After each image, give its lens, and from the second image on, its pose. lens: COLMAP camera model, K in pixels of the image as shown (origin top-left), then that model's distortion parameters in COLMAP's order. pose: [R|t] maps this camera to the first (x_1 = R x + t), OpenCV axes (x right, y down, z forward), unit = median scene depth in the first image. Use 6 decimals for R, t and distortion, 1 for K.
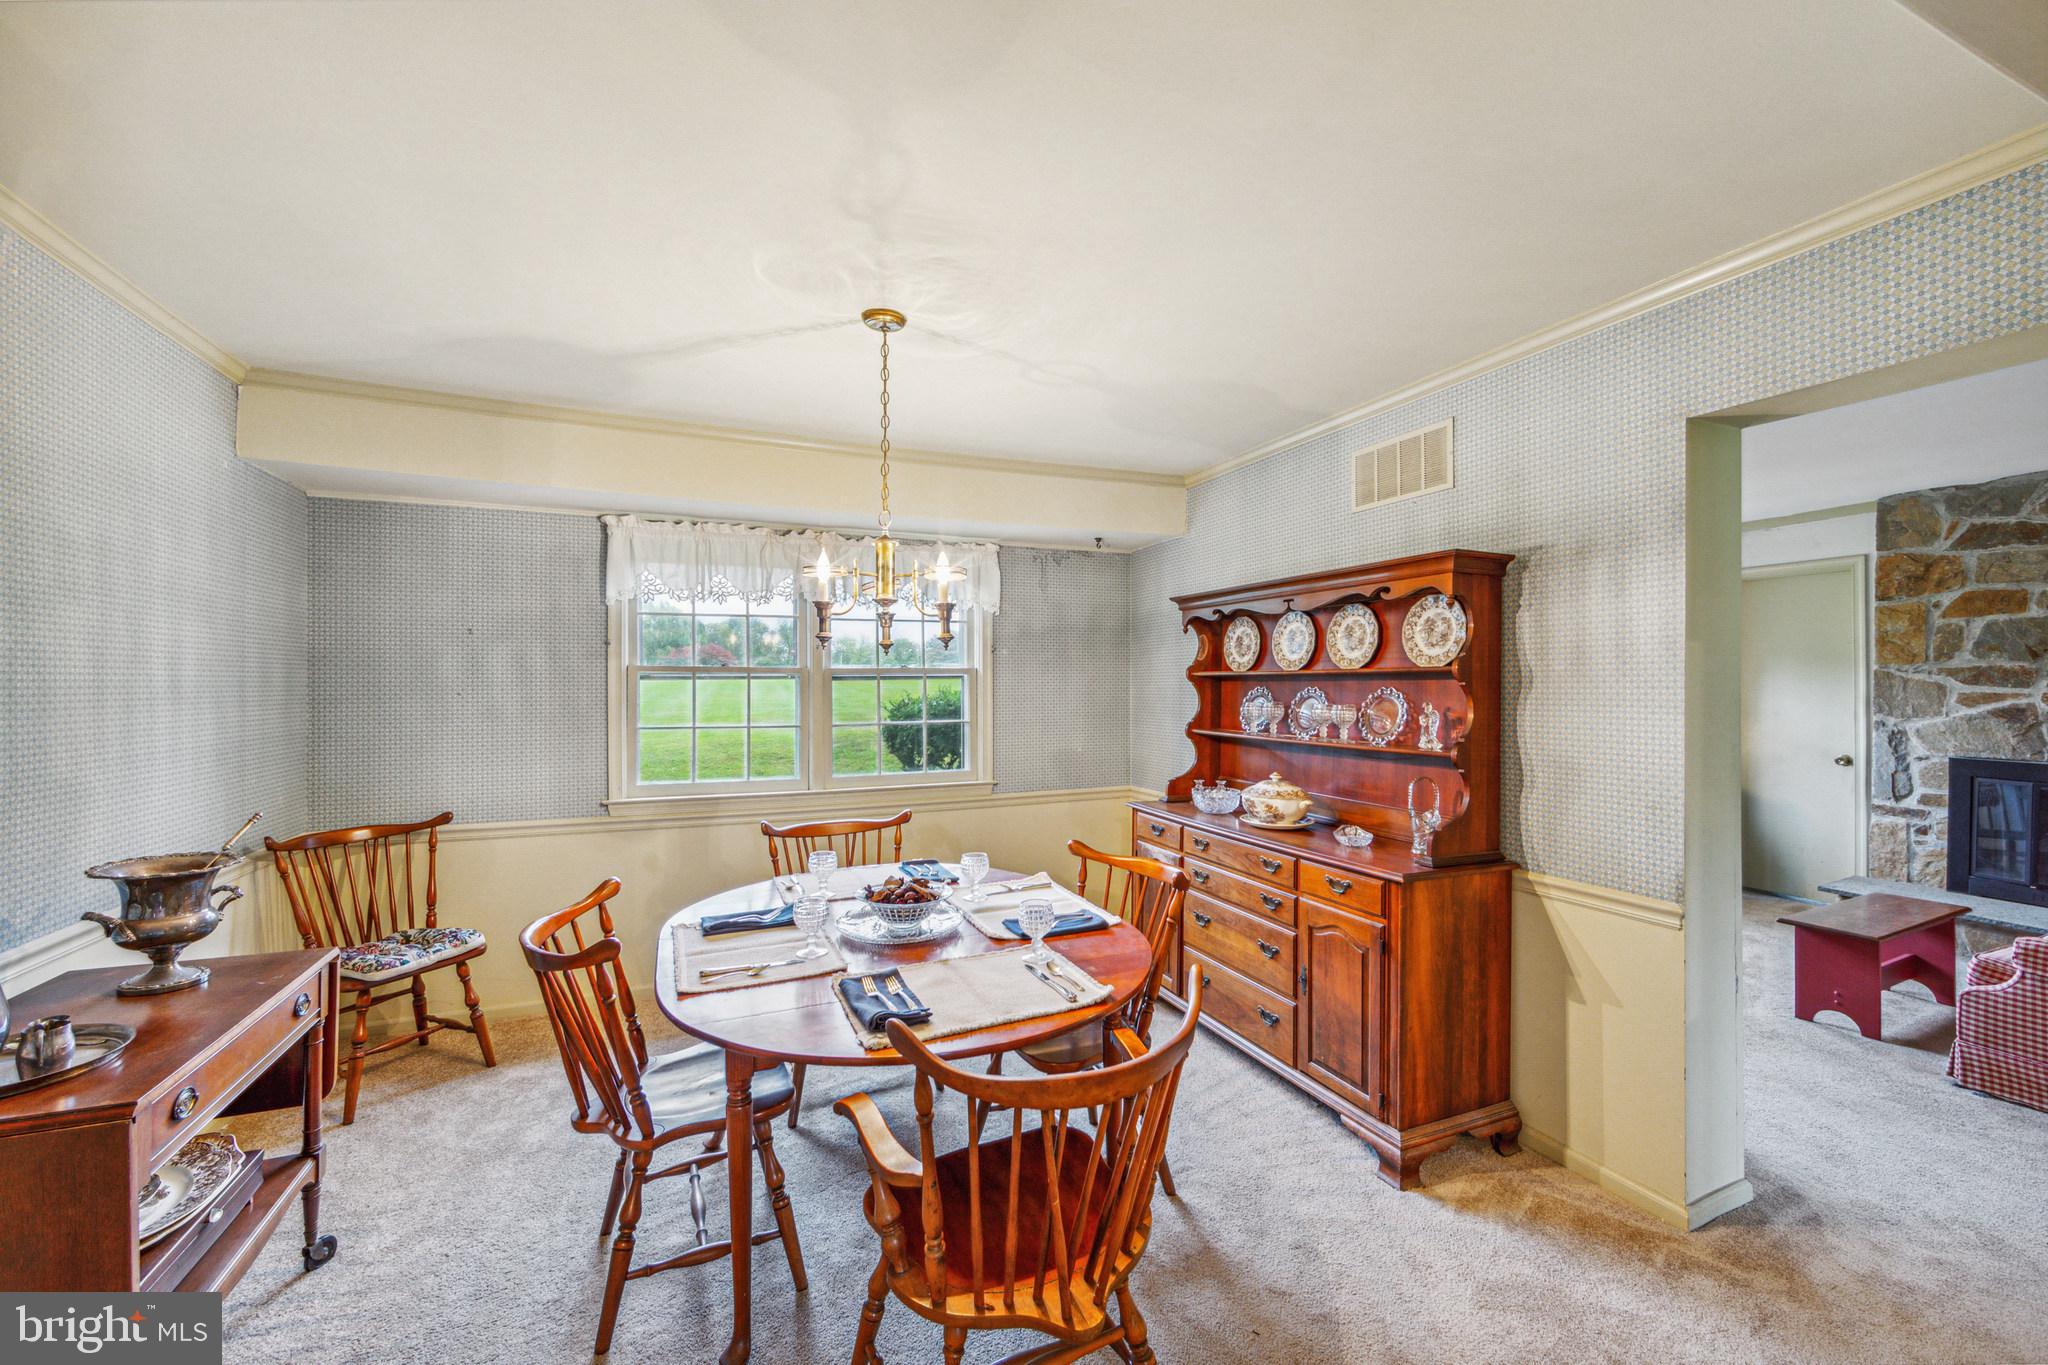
lens RADIAL K [[812.0, 0, 1017.6], [0, 812.0, 680.4], [0, 0, 1]] dist [-0.005154, 0.000020]
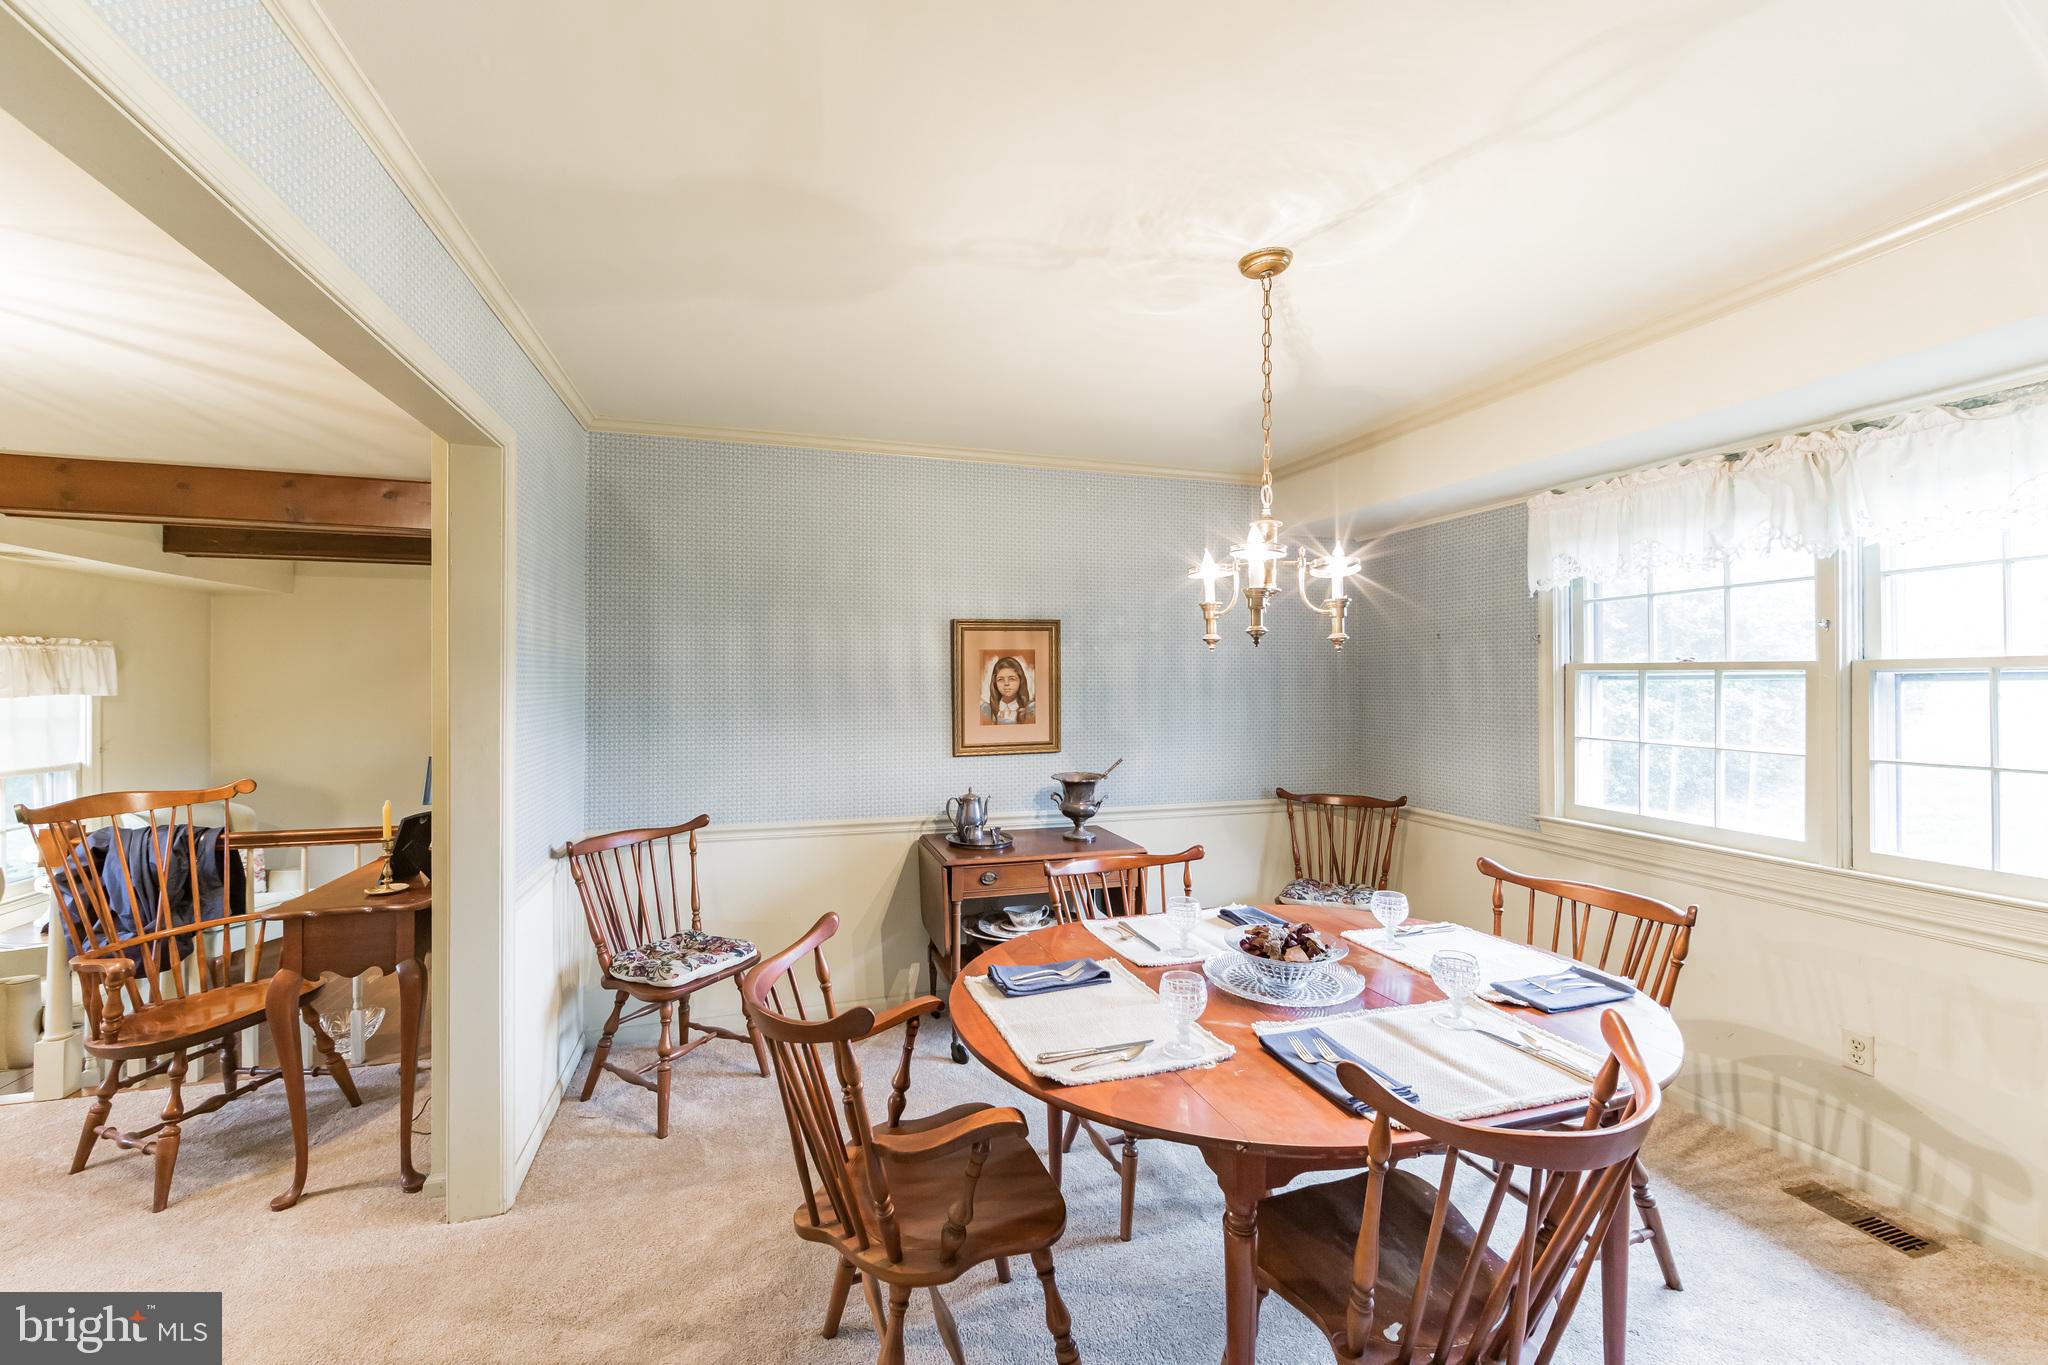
lens RADIAL K [[812.0, 0, 1009.8], [0, 812.0, 675.6], [0, 0, 1]] dist [-0.005154, 0.000020]
pose [[-0.104196, -0.002319, -0.994554, 0.536925], [0.002552, 0.999993, -0.002599, -0.005936], [0.994554, -0.002808, -0.104189, 0.615112]]
